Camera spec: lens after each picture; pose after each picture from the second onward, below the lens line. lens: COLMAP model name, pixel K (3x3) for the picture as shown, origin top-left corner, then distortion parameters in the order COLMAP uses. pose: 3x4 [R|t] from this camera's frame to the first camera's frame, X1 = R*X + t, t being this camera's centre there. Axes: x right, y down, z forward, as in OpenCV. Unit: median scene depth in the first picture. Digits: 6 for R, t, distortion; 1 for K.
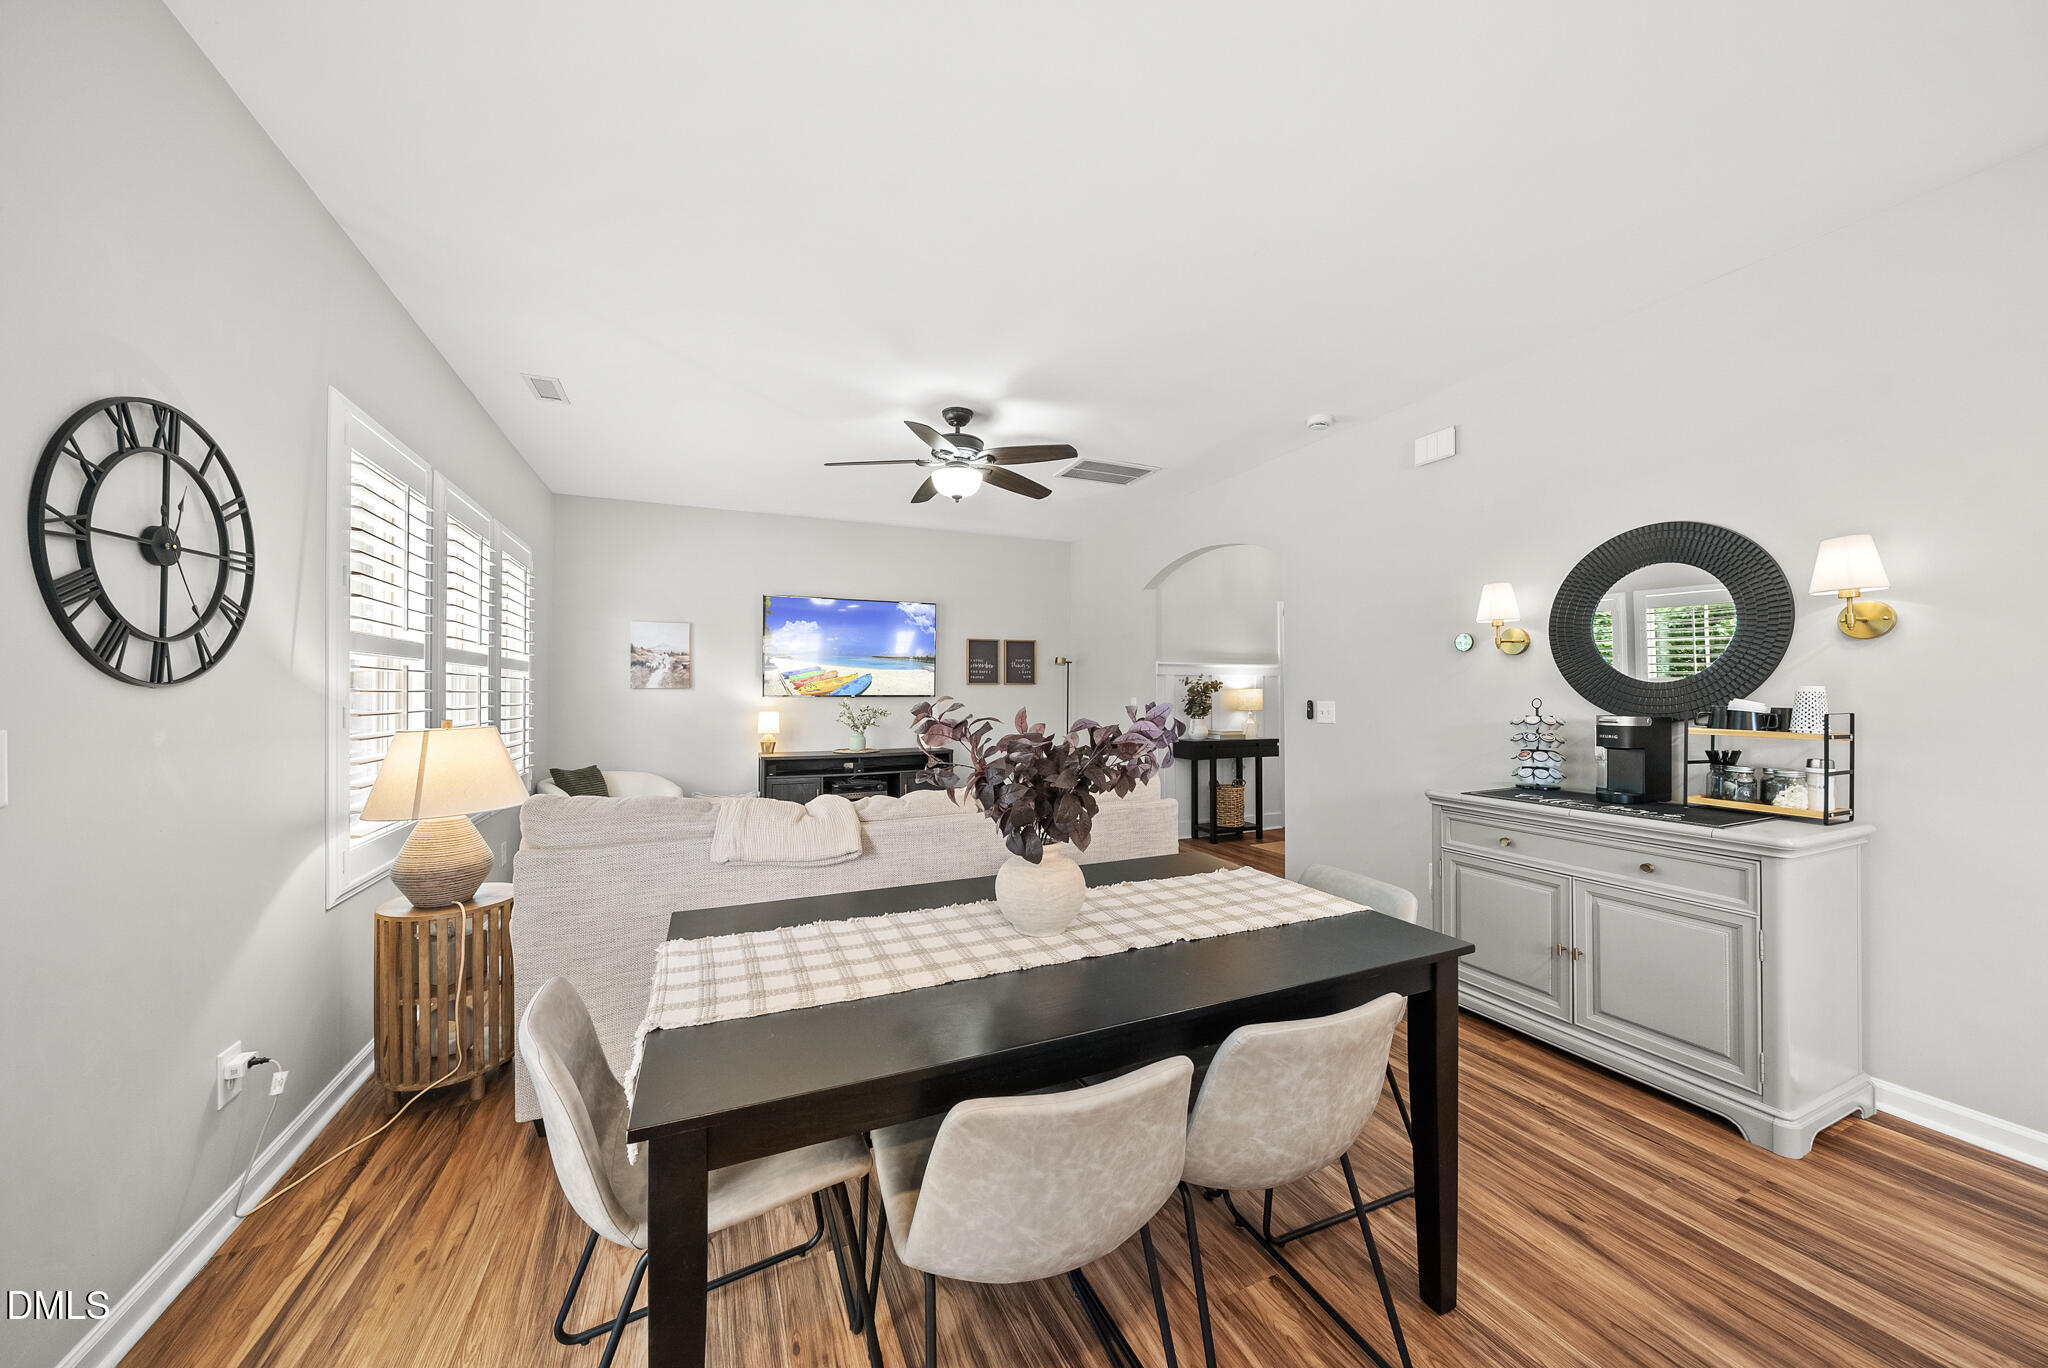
lens RADIAL K [[696.5, 0, 1024.0], [0, 696.5, 684.0], [0, 0, 1]] dist [-0.007417, -0.000068]
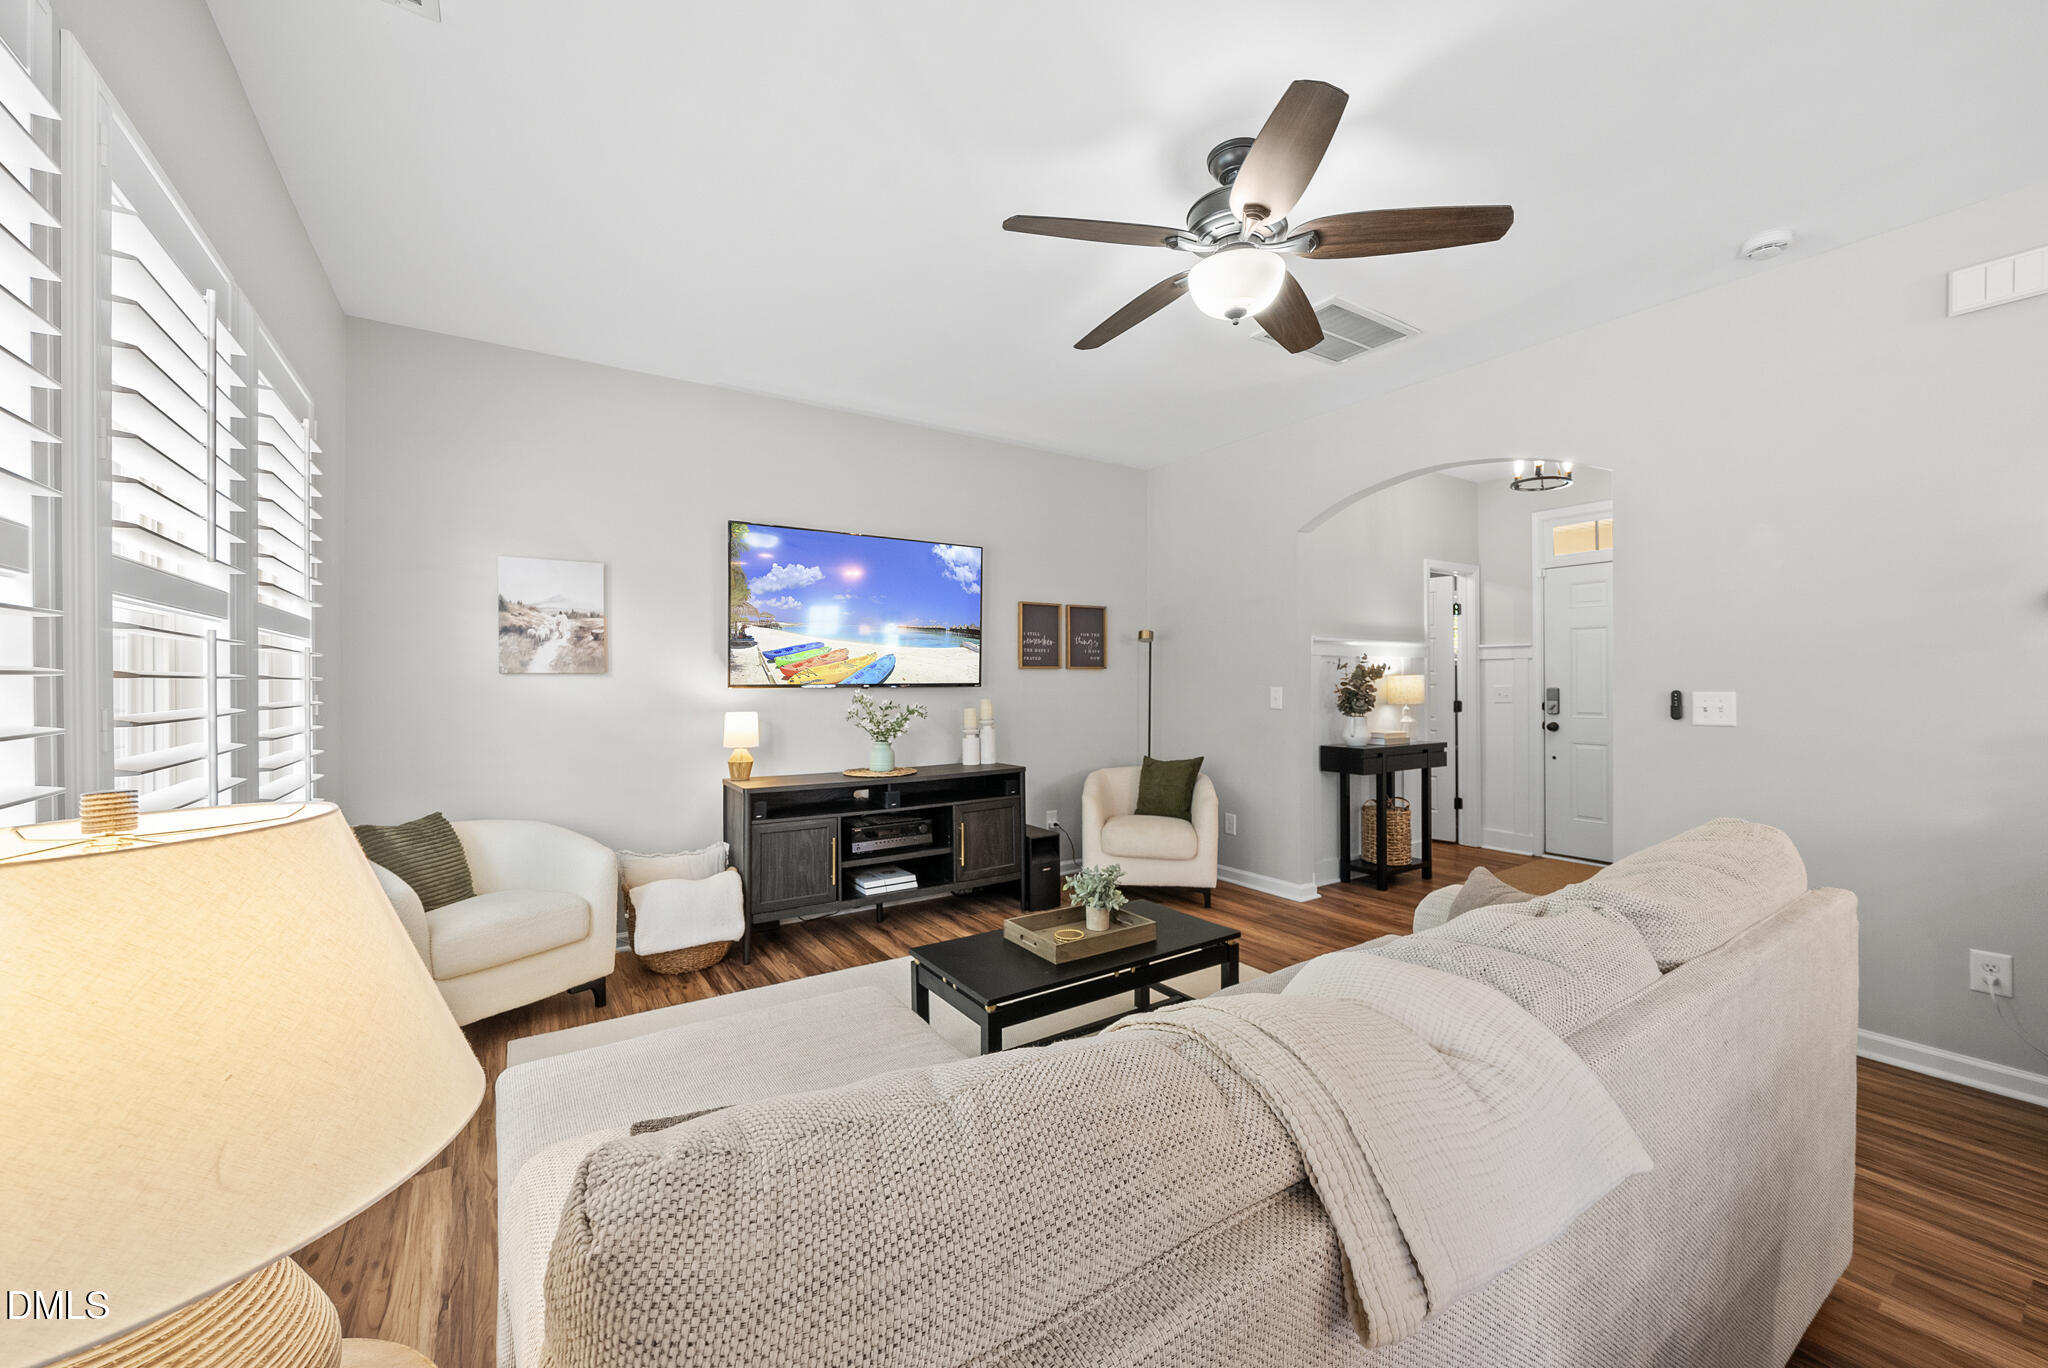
lens RADIAL K [[779.5, 0, 1024.0], [0, 779.5, 684.0], [0, 0, 1]] dist [-0.004916, 0.000018]
pose [[0.985920, -0.001757, 0.167208, -0.334064], [-0.000656, 0.999896, 0.014376, 0.007262], [-0.167216, -0.014283, 0.985817, 0.402800]]
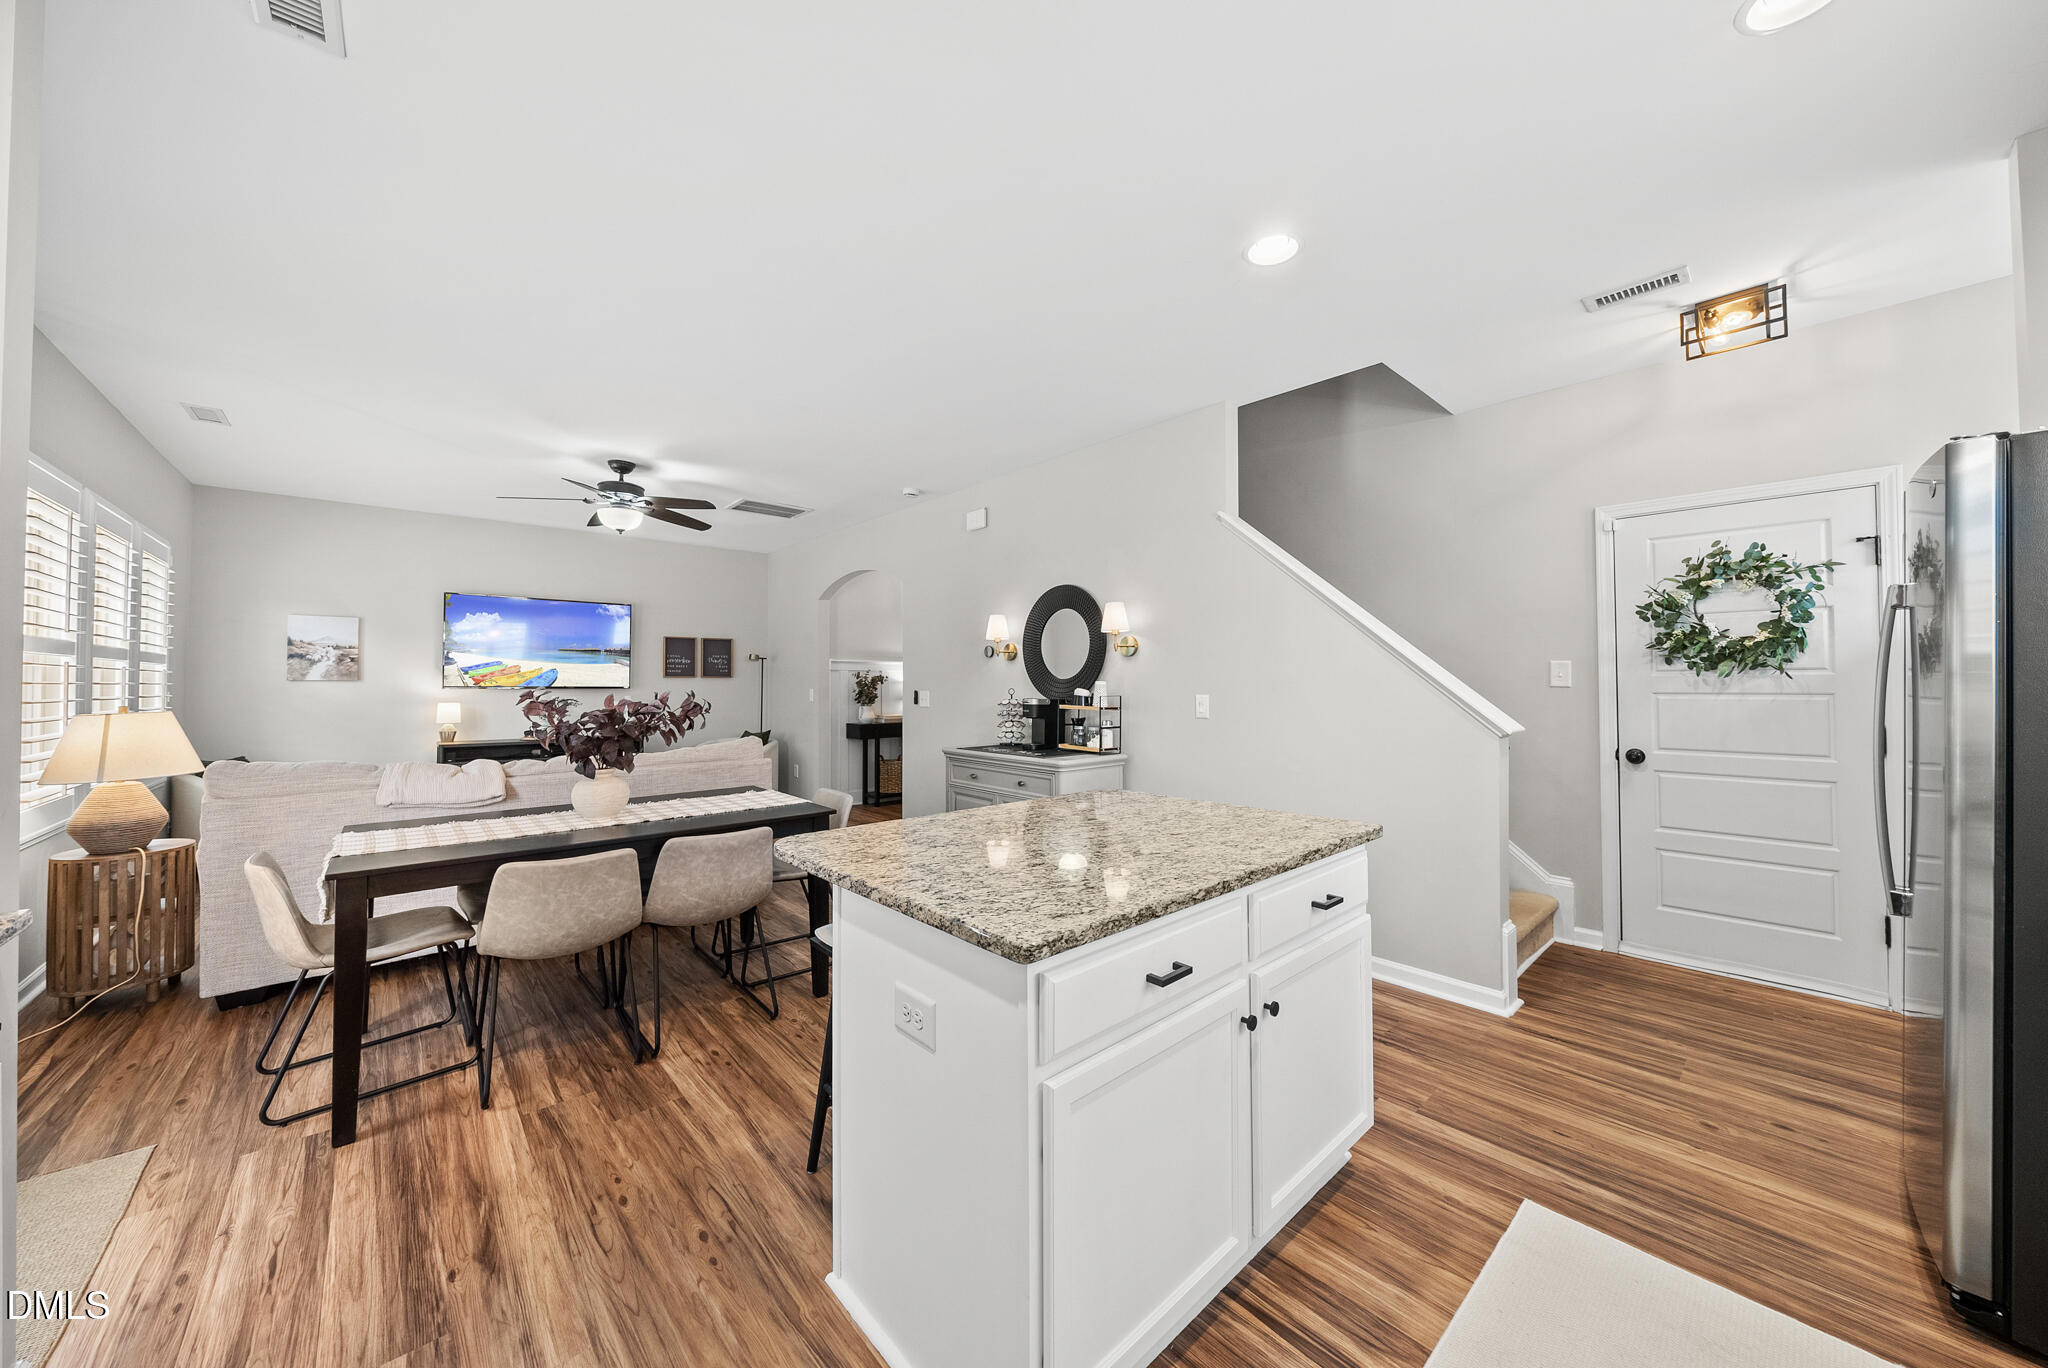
lens RADIAL K [[706.5, 0, 1019.2], [0, 706.5, 669.6], [0, 0, 1]] dist [-0.007111, 0.000124]
pose [[0.952881, 0.006737, 0.303271, 0.193202], [-0.003918, 0.999943, -0.009902, -0.005107], [-0.303320, 0.008247, 0.952853, -0.406831]]
